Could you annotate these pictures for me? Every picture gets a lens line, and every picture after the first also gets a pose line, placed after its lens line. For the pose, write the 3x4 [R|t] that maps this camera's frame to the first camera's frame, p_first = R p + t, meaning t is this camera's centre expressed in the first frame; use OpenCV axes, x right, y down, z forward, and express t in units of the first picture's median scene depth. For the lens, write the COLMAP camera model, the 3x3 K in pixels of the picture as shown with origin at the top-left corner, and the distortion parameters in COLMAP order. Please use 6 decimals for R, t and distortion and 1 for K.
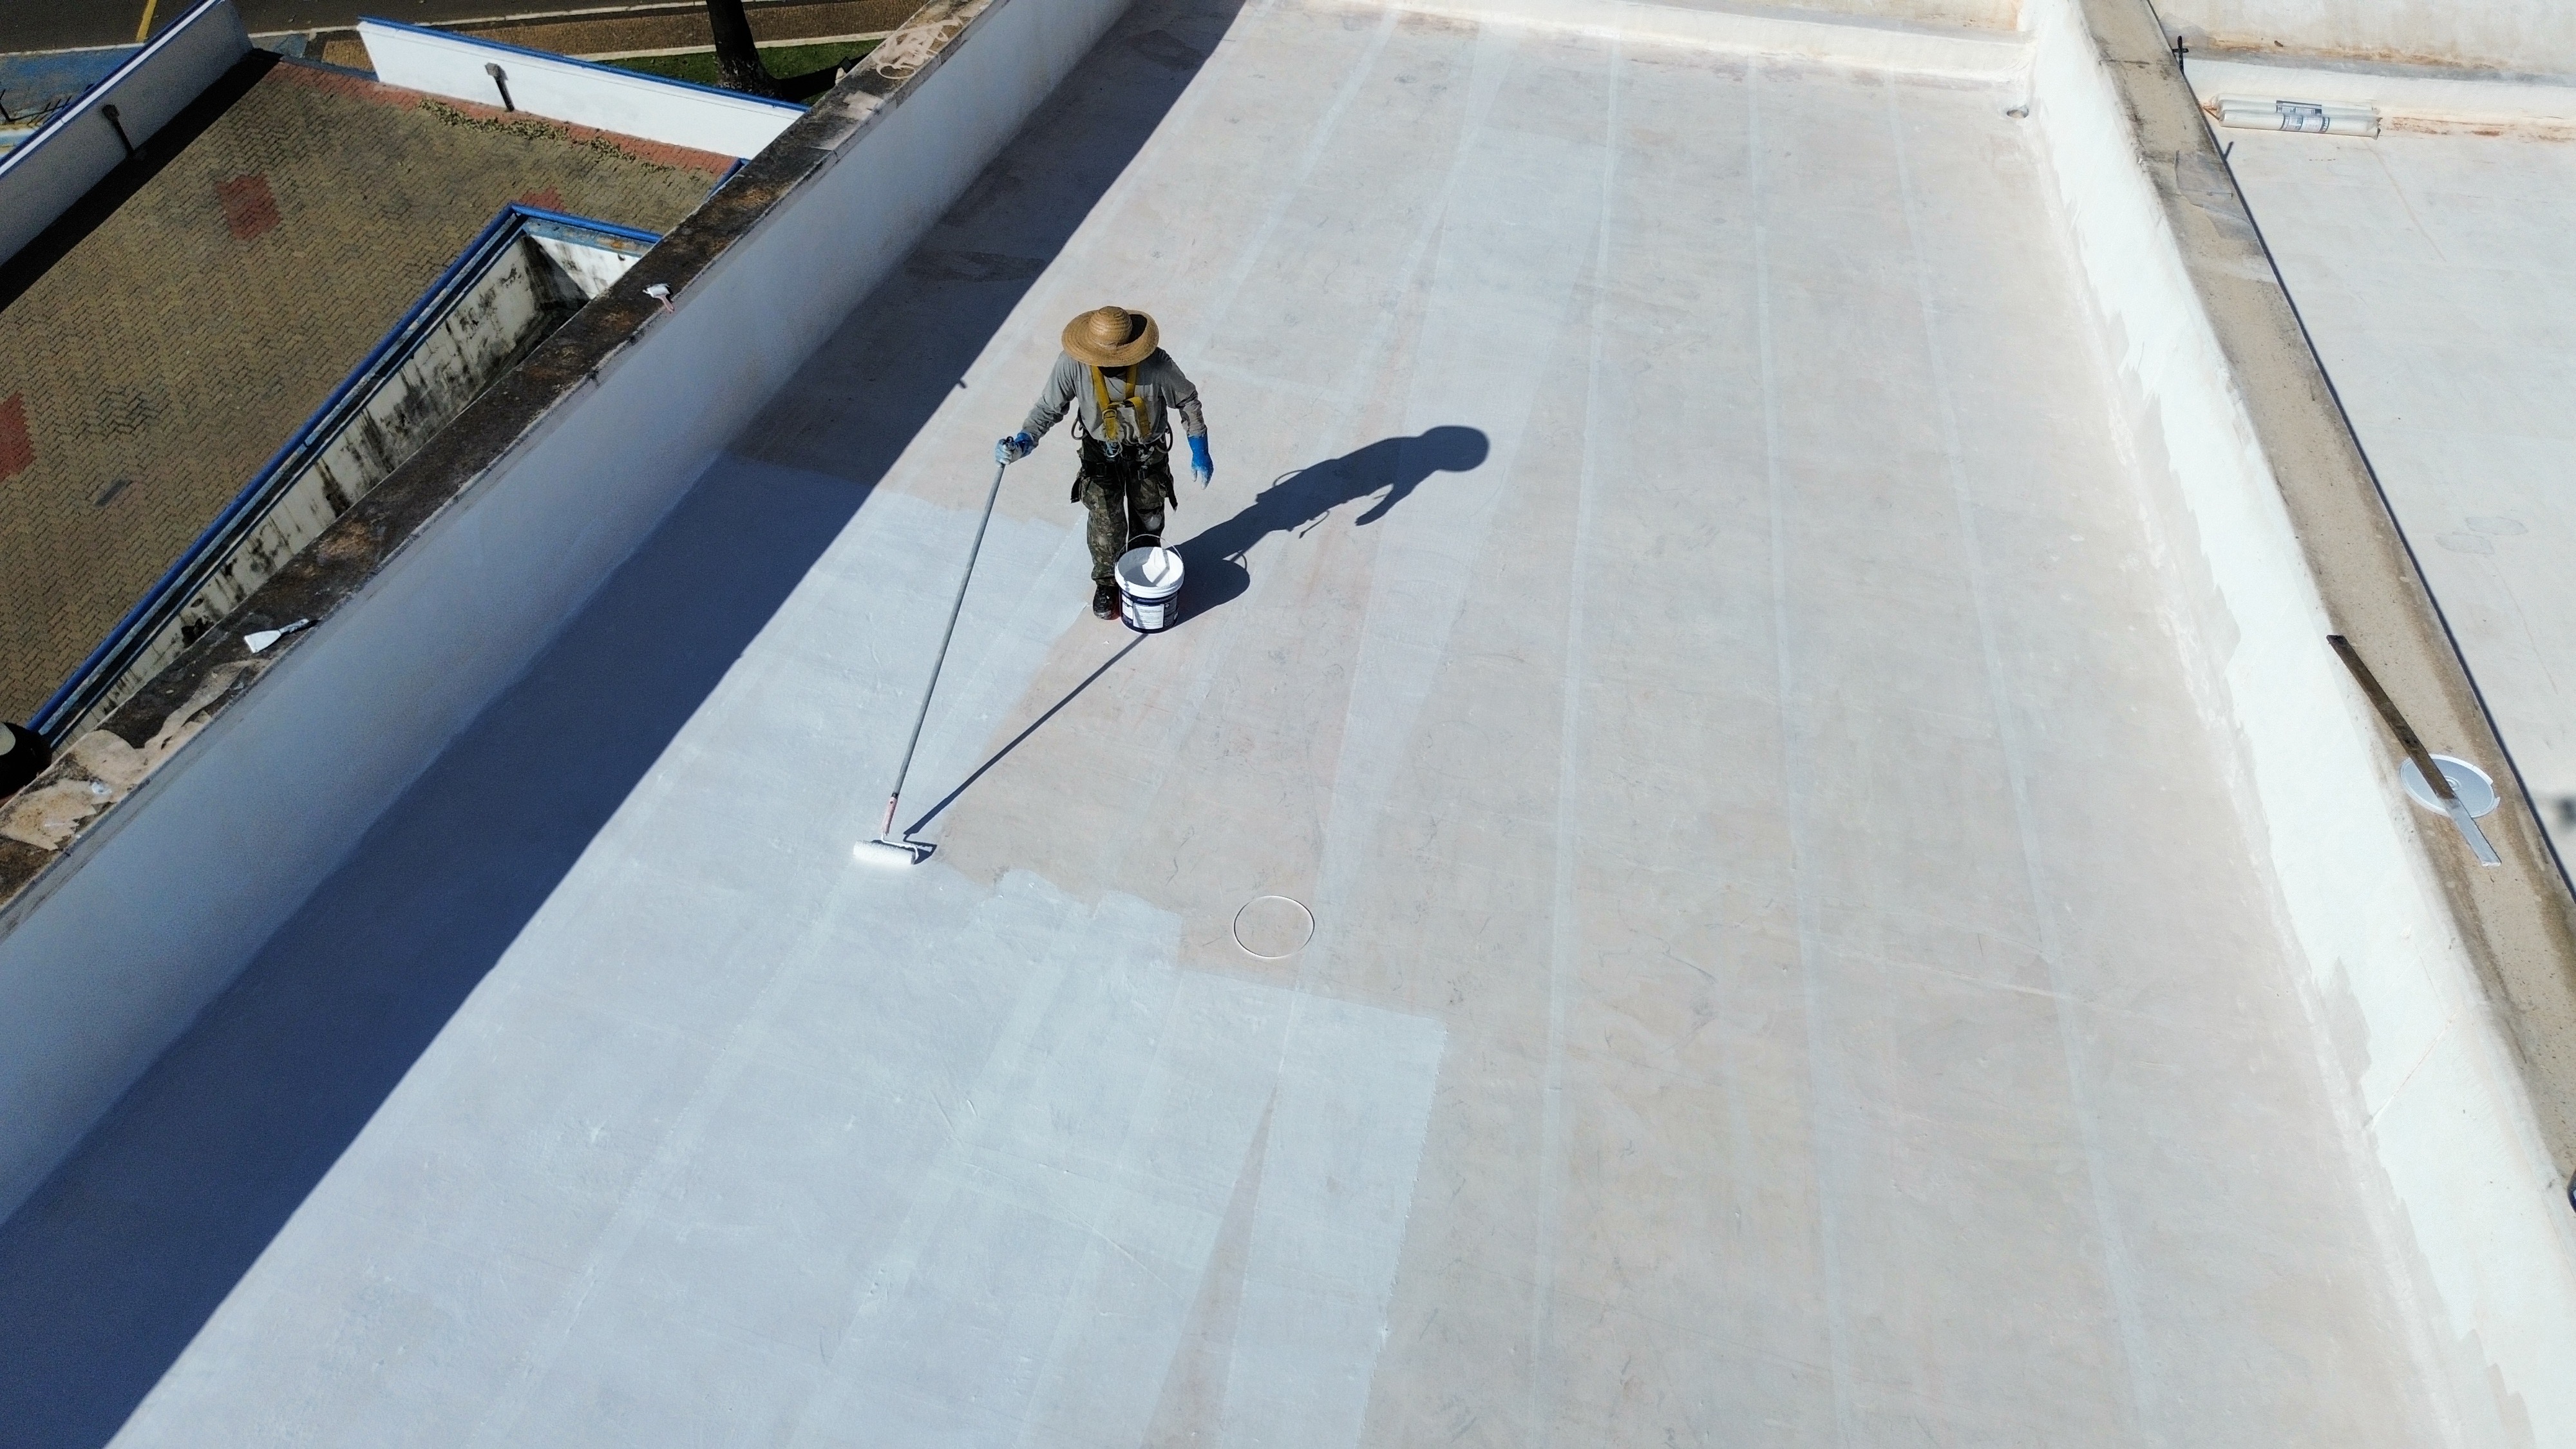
lens RADIAL K [[1825.0, 0, 1295.7], [0, 1825.0, 717.5], [0, 0, 1]] dist [0.069420, -0.070278]
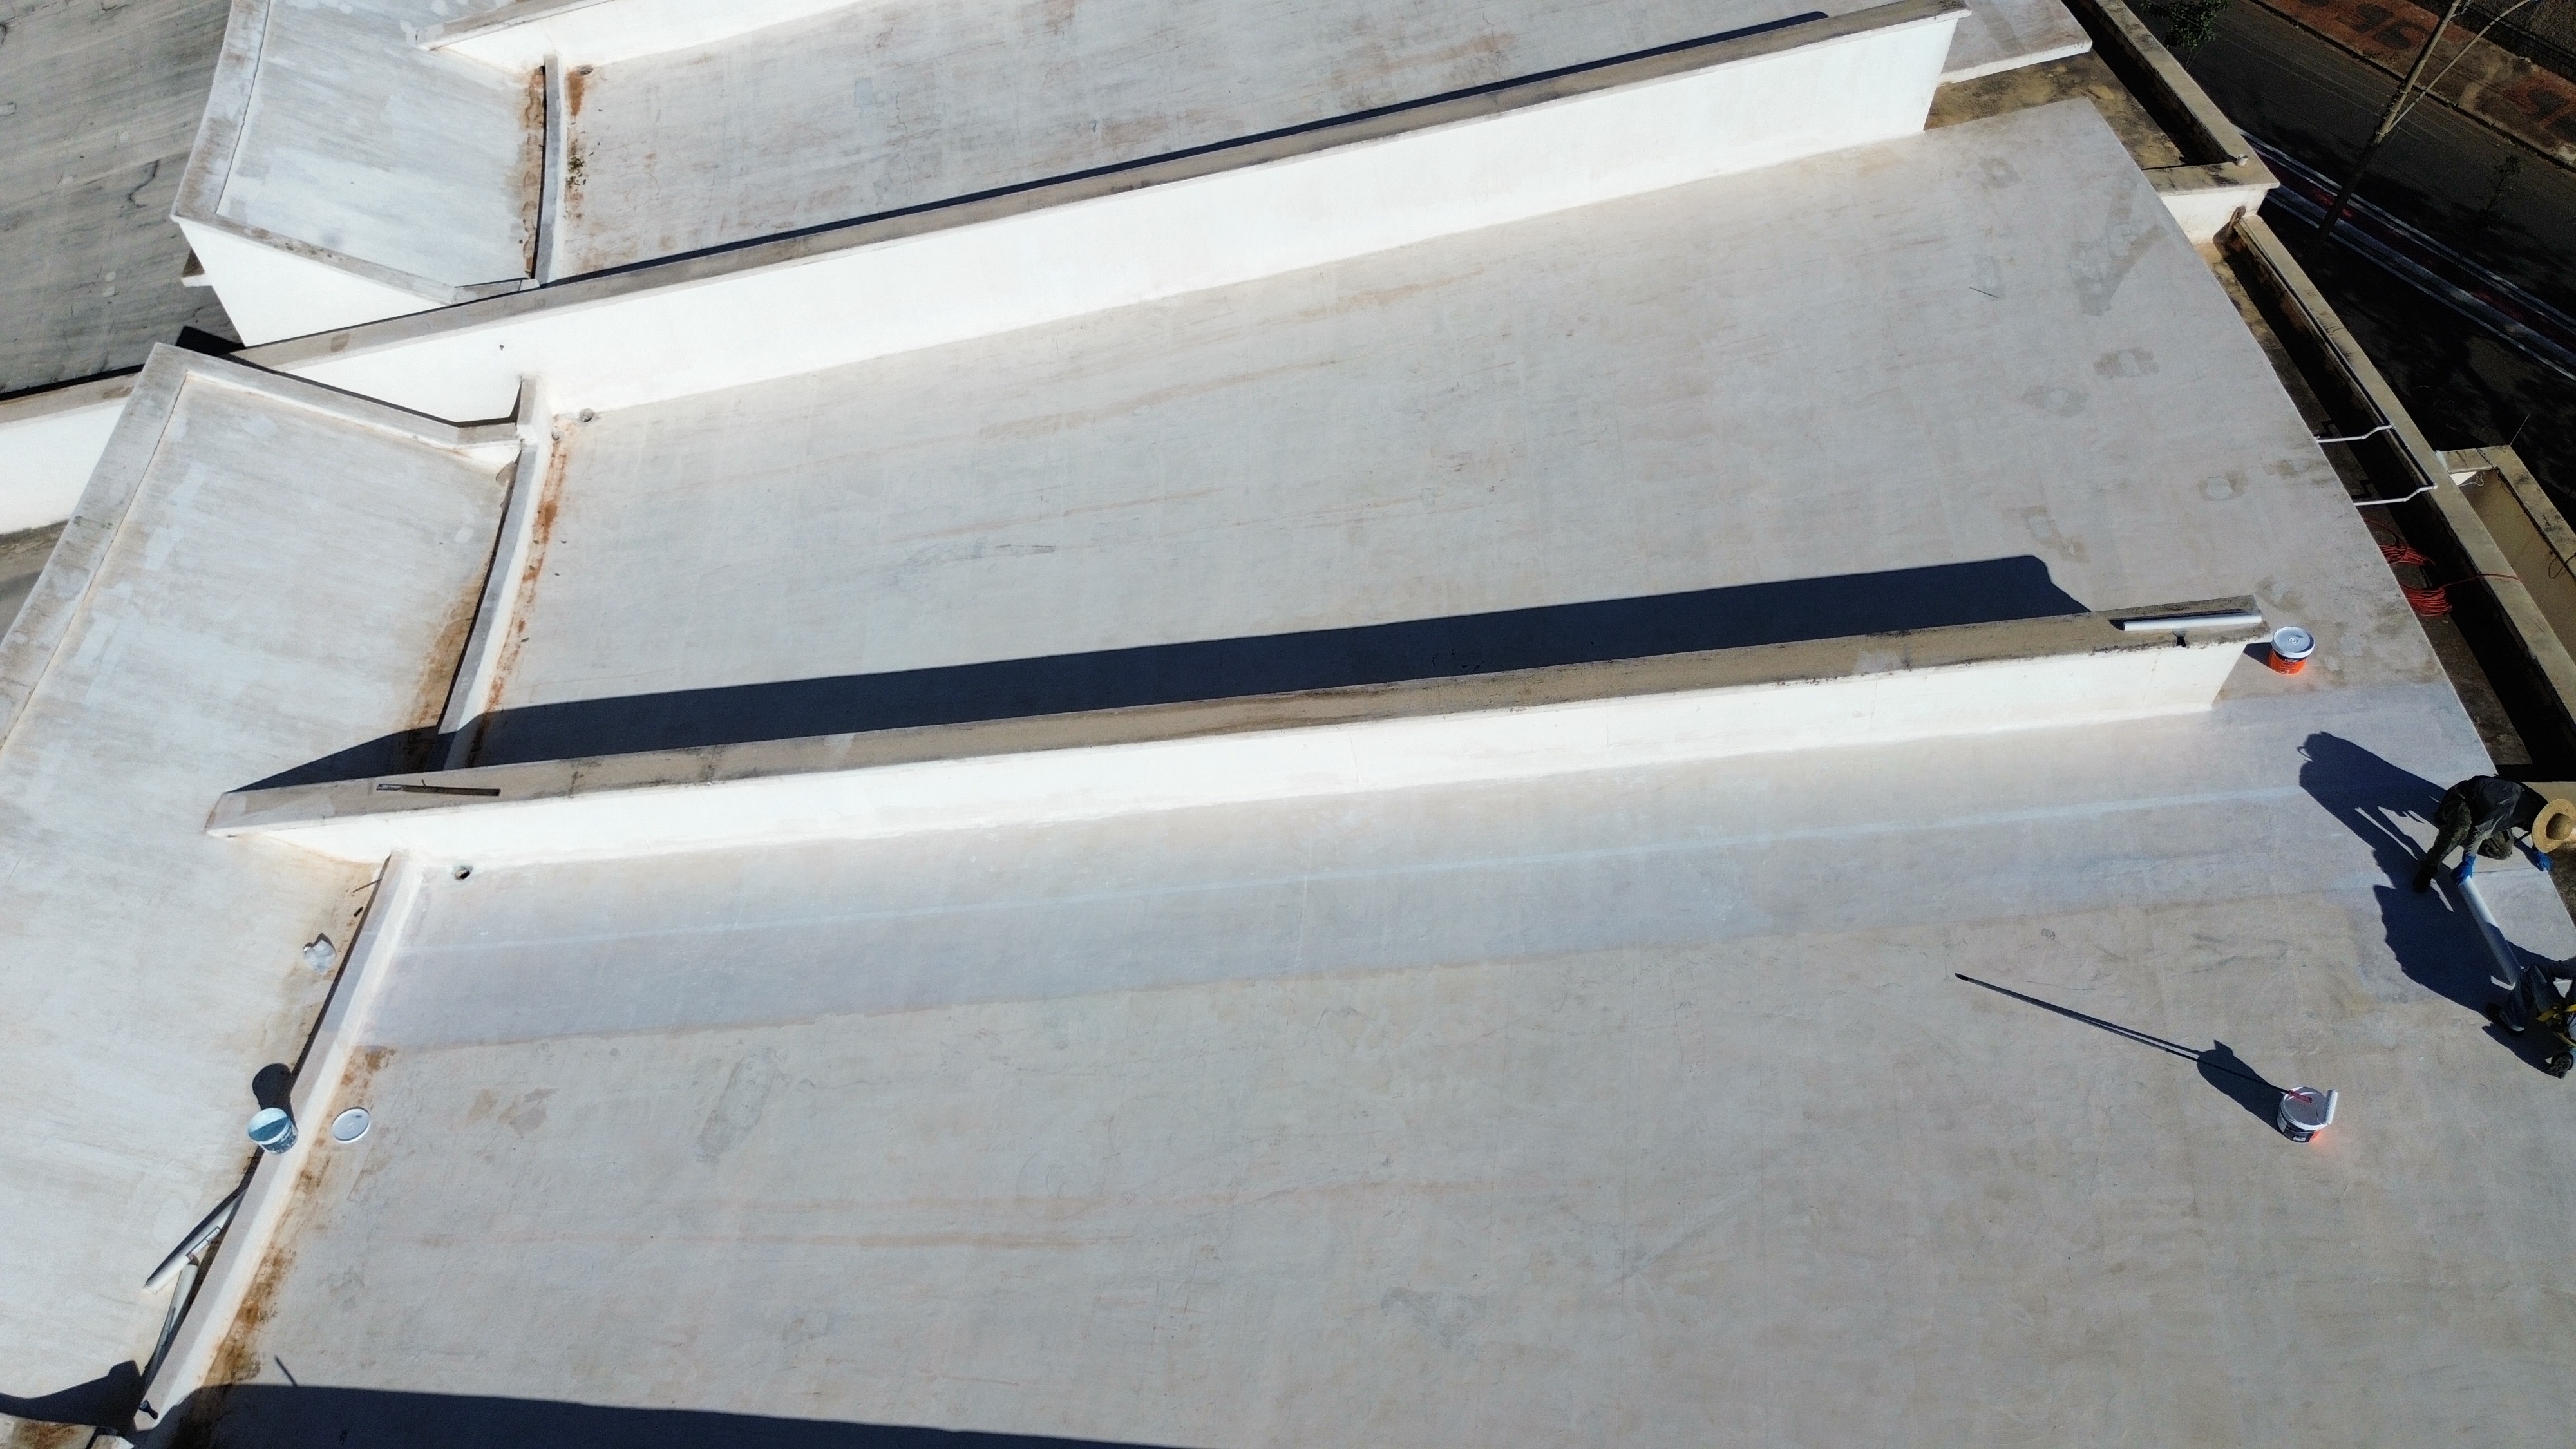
lens RADIAL K [[1825.0, 0, 1291.6], [0, 1825.0, 718.9], [0, 0, 1]] dist [0.069420, -0.070278]
pose [[-0.152947, -0.770882, 0.618343, -0.743033], [0.768524, 0.300578, 0.564822, -1.079196], [-0.621272, 0.561599, 0.546468, -0.297031]]
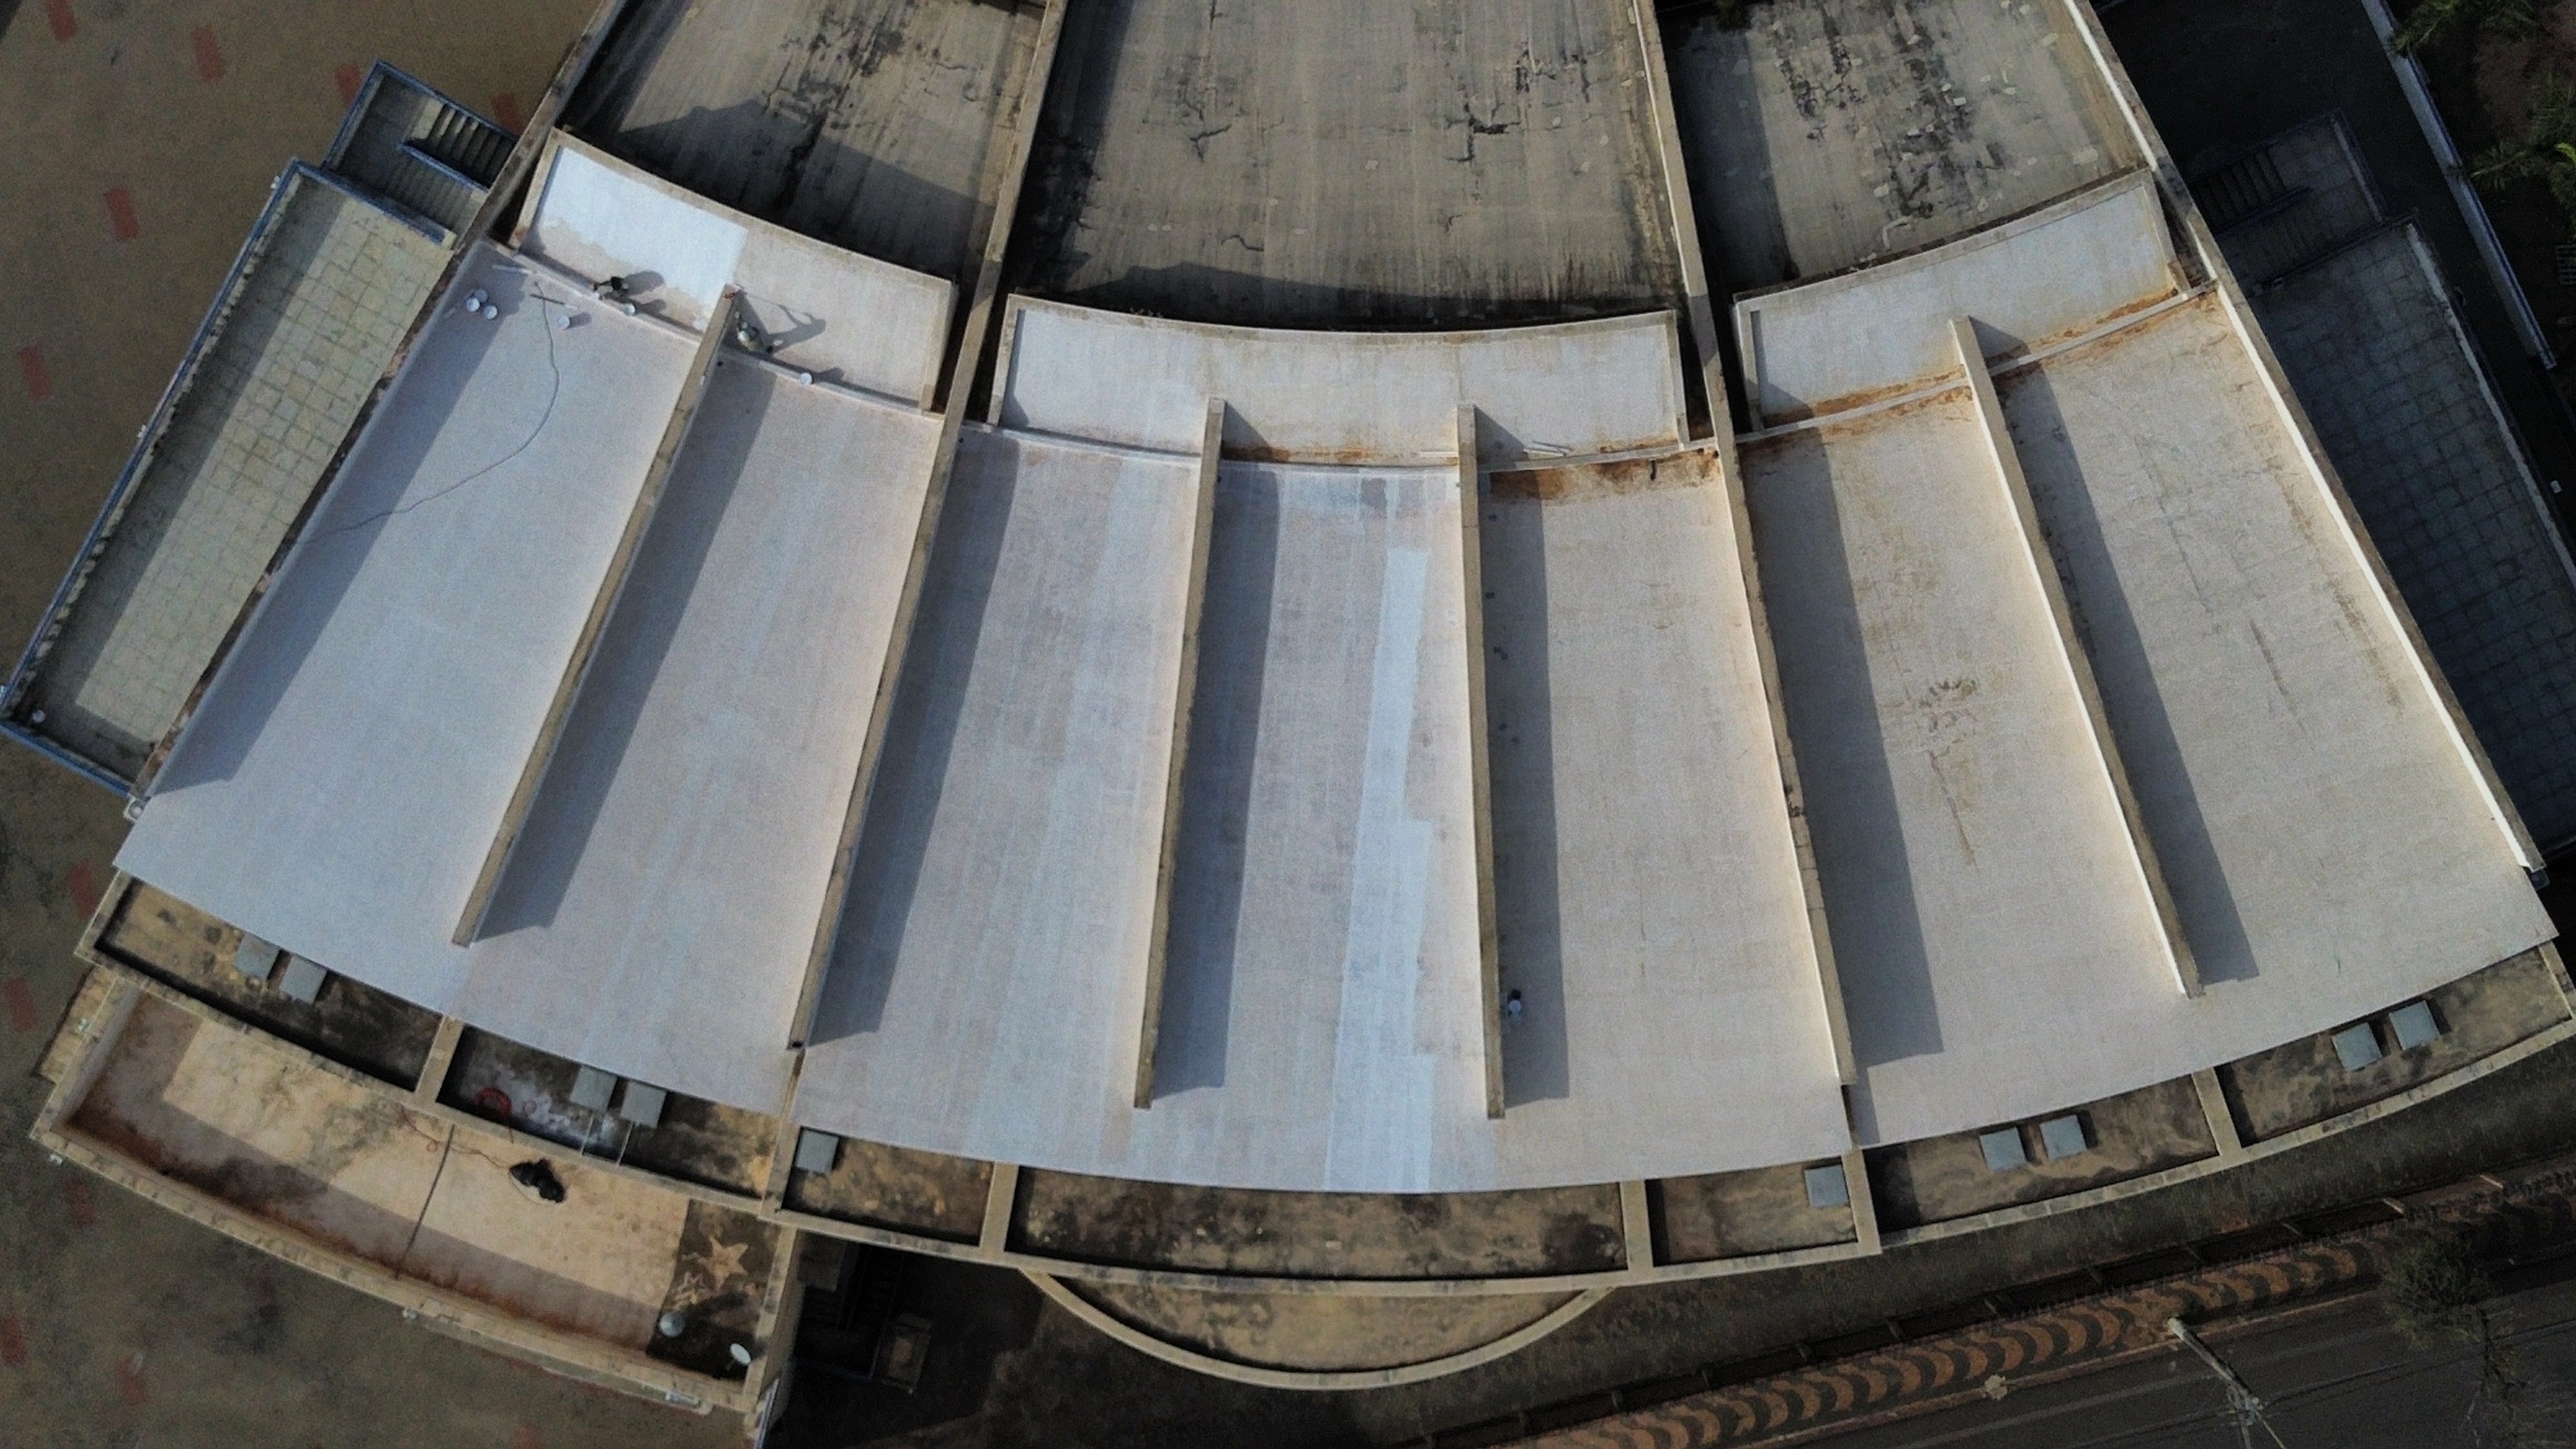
lens RADIAL K [[1825.0, 0, 1291.0], [0, 1825.0, 763.0], [0, 0, 1]] dist [0.069420, -0.070278]
pose [[0.976834, 0.213209, -0.018363, 2.897916], [-0.148670, 0.737847, 0.658392, -3.780536], [0.153924, -0.640410, 0.752451, -3.388305]]
